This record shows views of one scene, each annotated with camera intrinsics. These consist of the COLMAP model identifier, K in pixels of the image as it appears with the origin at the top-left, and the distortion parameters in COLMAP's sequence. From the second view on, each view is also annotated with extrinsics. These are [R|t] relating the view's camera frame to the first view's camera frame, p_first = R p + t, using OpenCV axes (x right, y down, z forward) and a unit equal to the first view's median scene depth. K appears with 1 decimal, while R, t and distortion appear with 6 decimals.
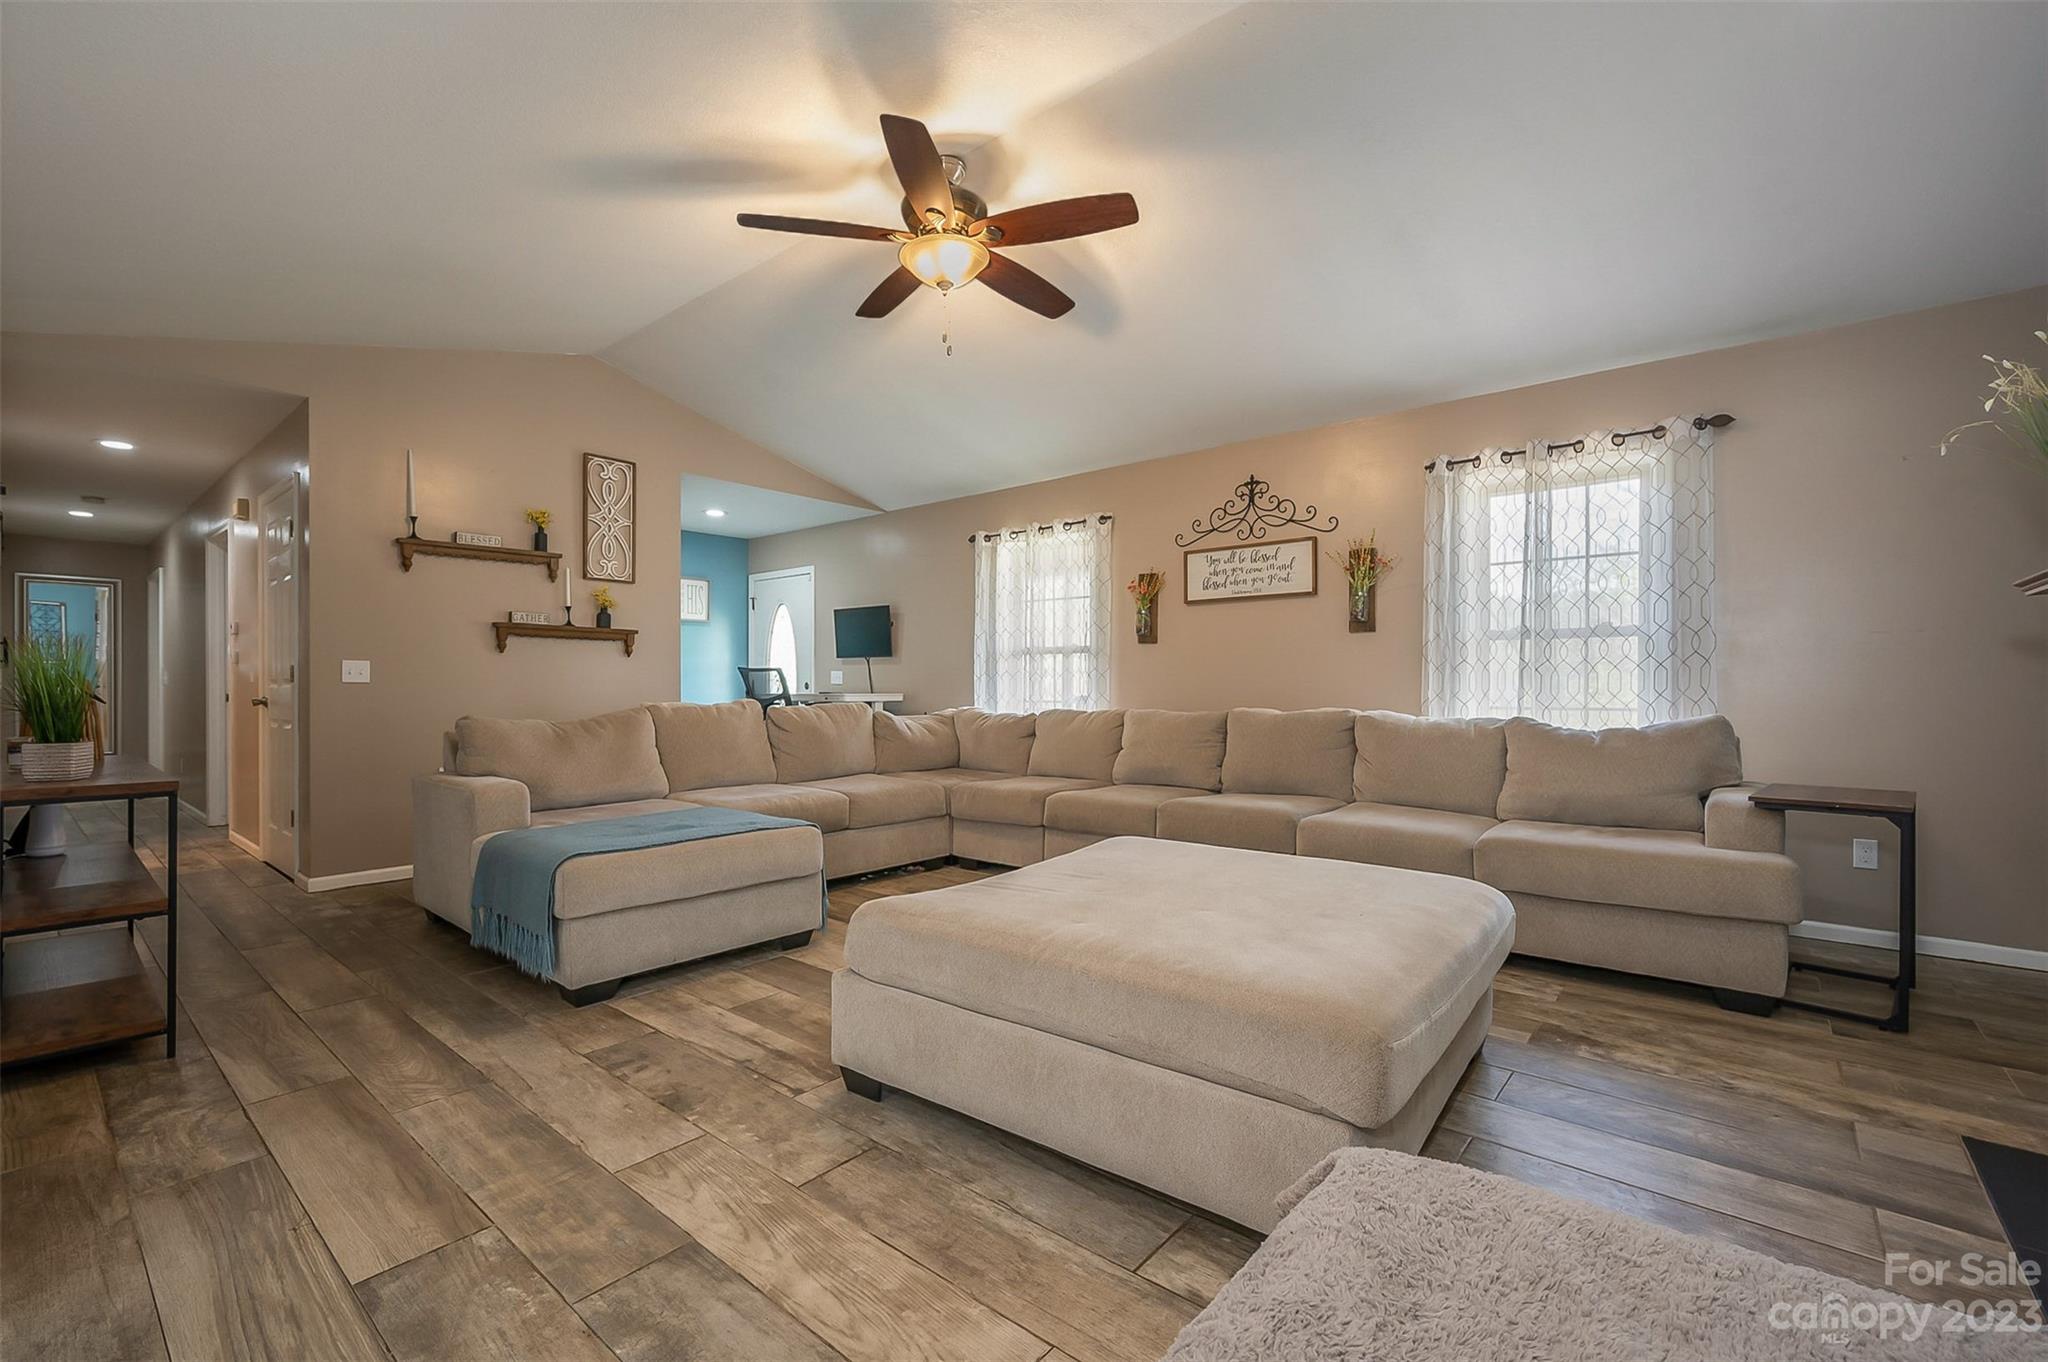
lens RADIAL K [[853.8, 0, 1021.1], [0, 853.8, 690.0], [0, 0, 1]] dist [-0.000726, -0.000108]
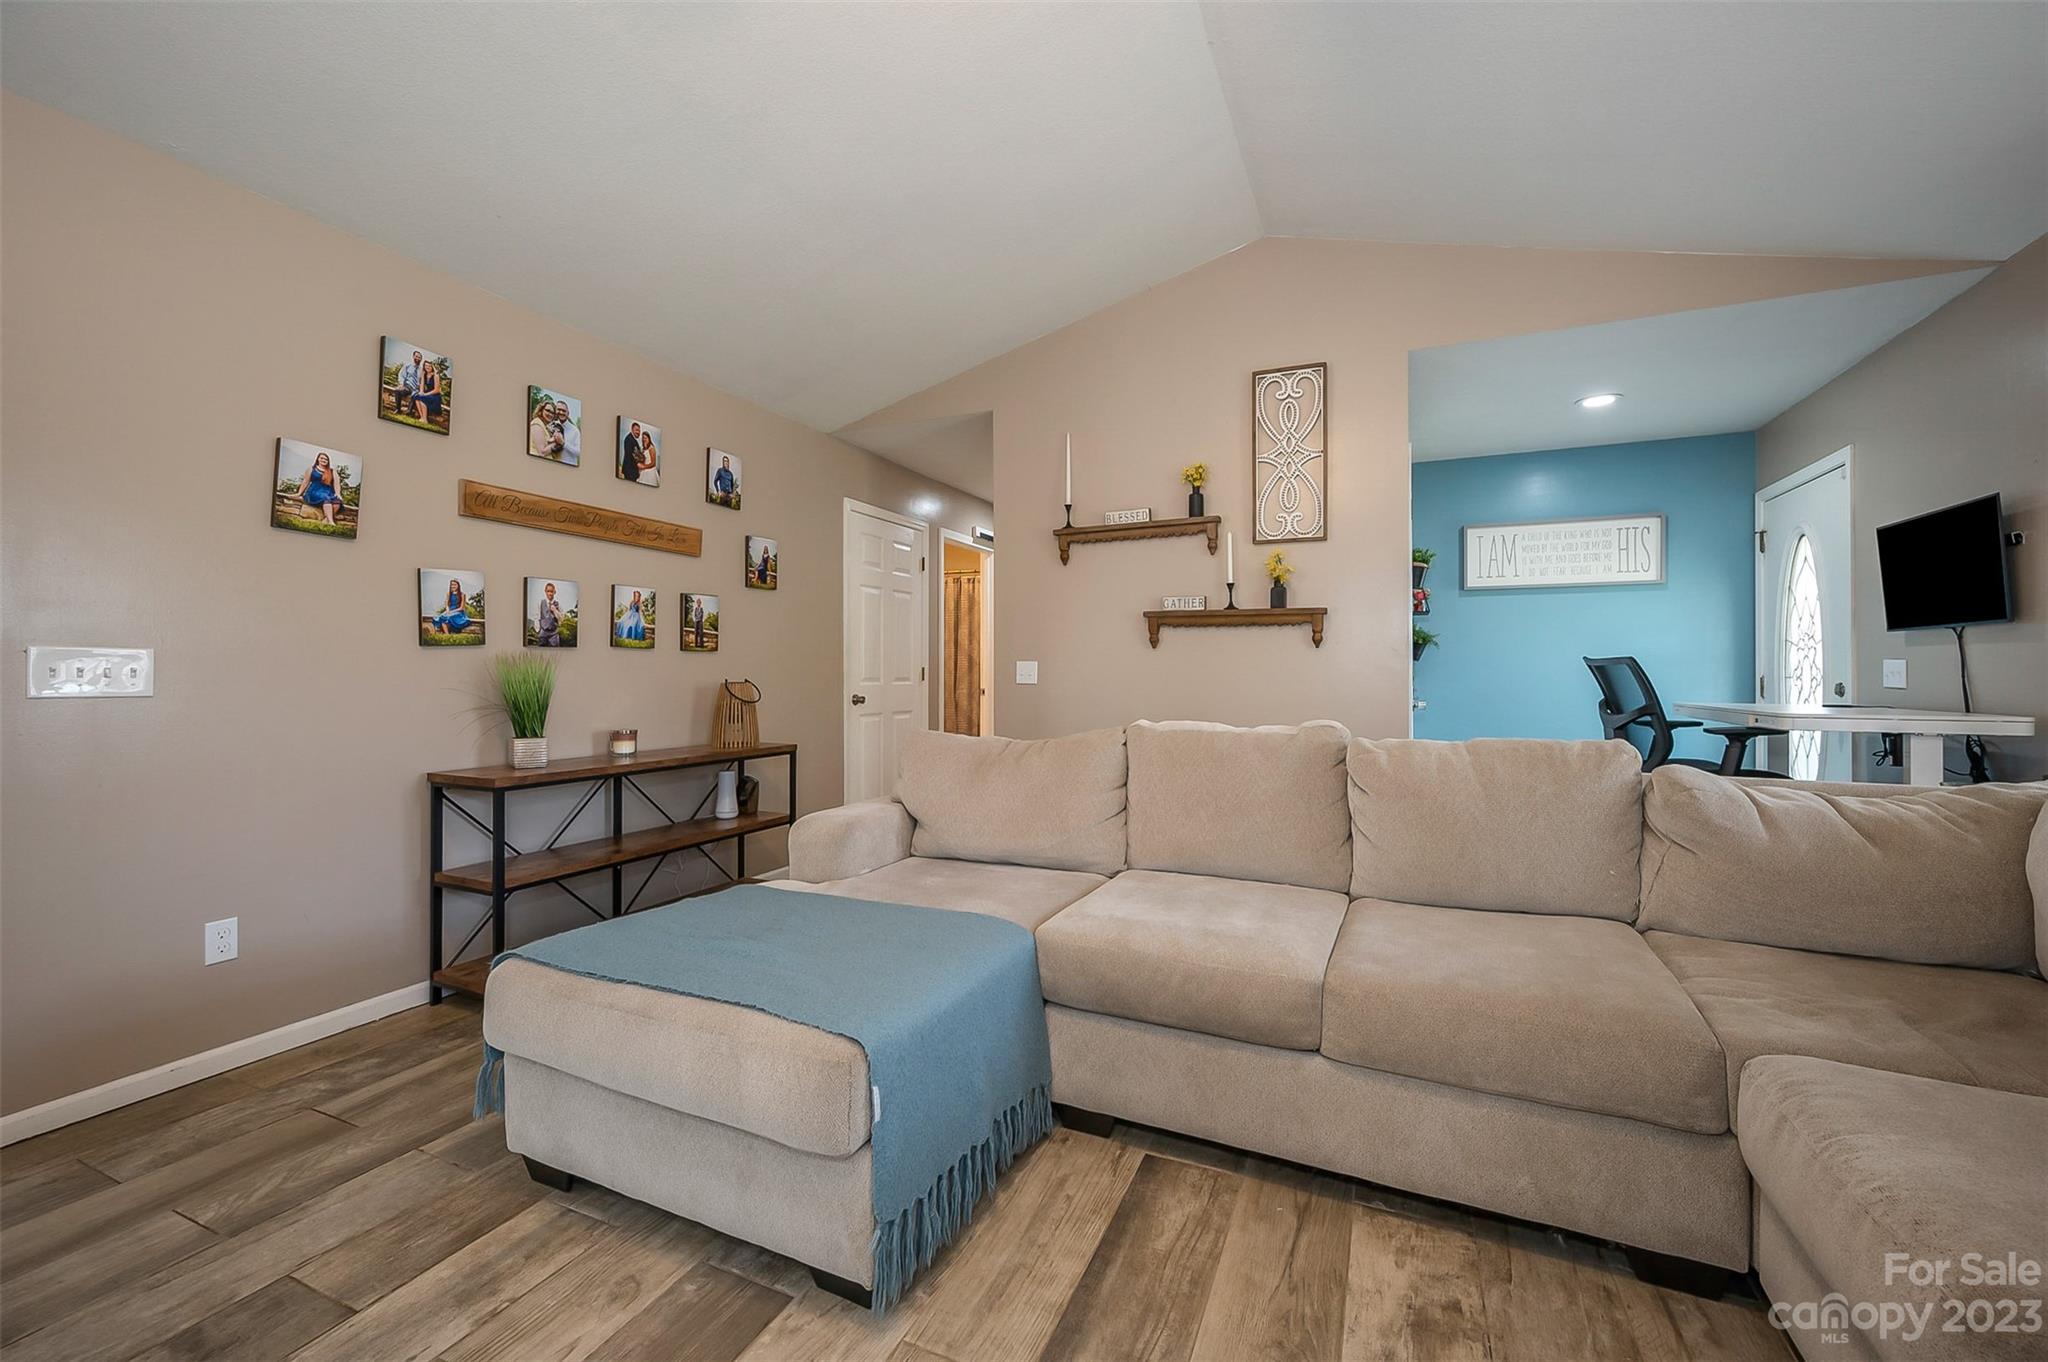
lens RADIAL K [[817.8, 0, 1029.9], [0, 817.8, 674.6], [0, 0, 1]] dist [0.000063, -0.000059]
pose [[0.283270, -0.001539, -0.959039, 0.115299], [-0.005962, 0.999977, -0.003366, -0.014649], [0.959022, 0.006672, 0.283254, 0.649492]]
